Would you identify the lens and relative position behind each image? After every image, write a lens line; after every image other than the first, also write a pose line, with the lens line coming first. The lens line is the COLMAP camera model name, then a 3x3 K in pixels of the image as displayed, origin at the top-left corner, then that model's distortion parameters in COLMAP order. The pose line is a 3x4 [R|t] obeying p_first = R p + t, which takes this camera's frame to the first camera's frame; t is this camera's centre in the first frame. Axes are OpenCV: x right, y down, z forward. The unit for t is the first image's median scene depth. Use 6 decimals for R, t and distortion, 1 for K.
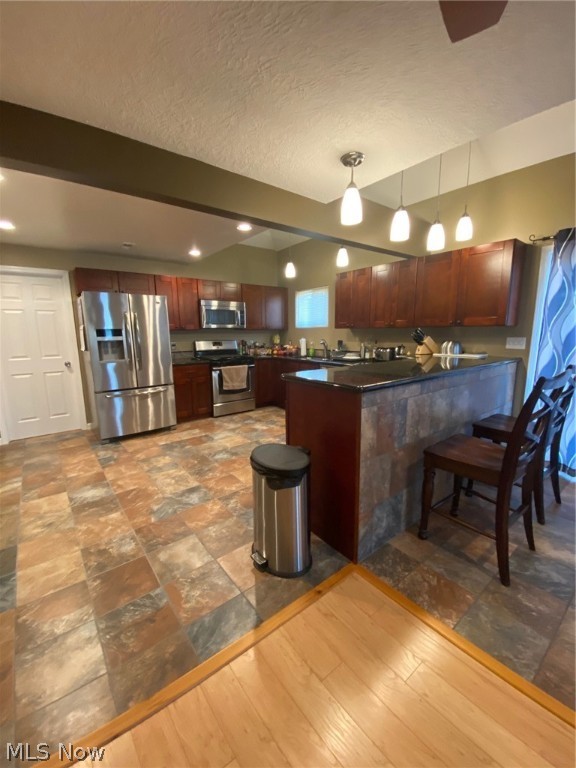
lens RADIAL K [[311.5, 0, 288.2], [0, 311.5, 386.5], [0, 0, 1]] dist [0.022242, -0.019229]
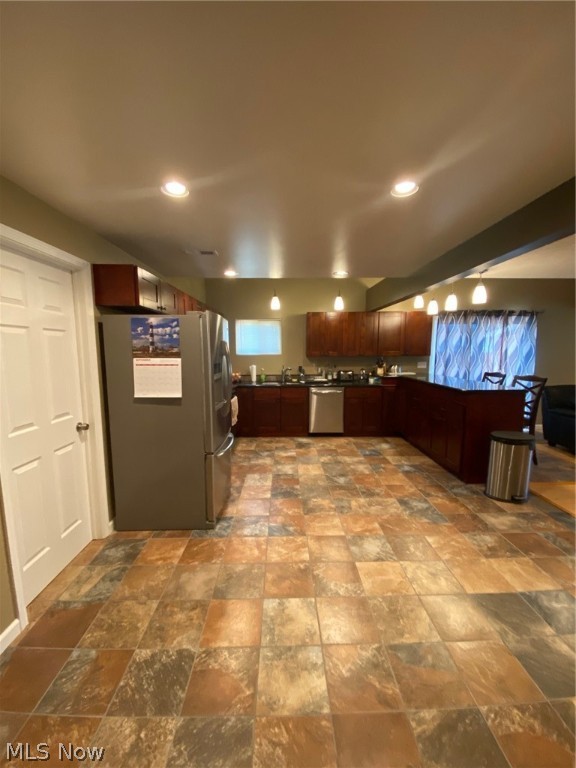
lens RADIAL K [[311.5, 0, 288.2], [0, 311.5, 386.5], [0, 0, 1]] dist [0.022242, -0.019229]
pose [[0.605518, -0.086142, 0.791156, -1.096708], [0.135135, 0.990817, 0.004454, -0.114816], [-0.784274, 0.104216, 0.611598, 0.450875]]
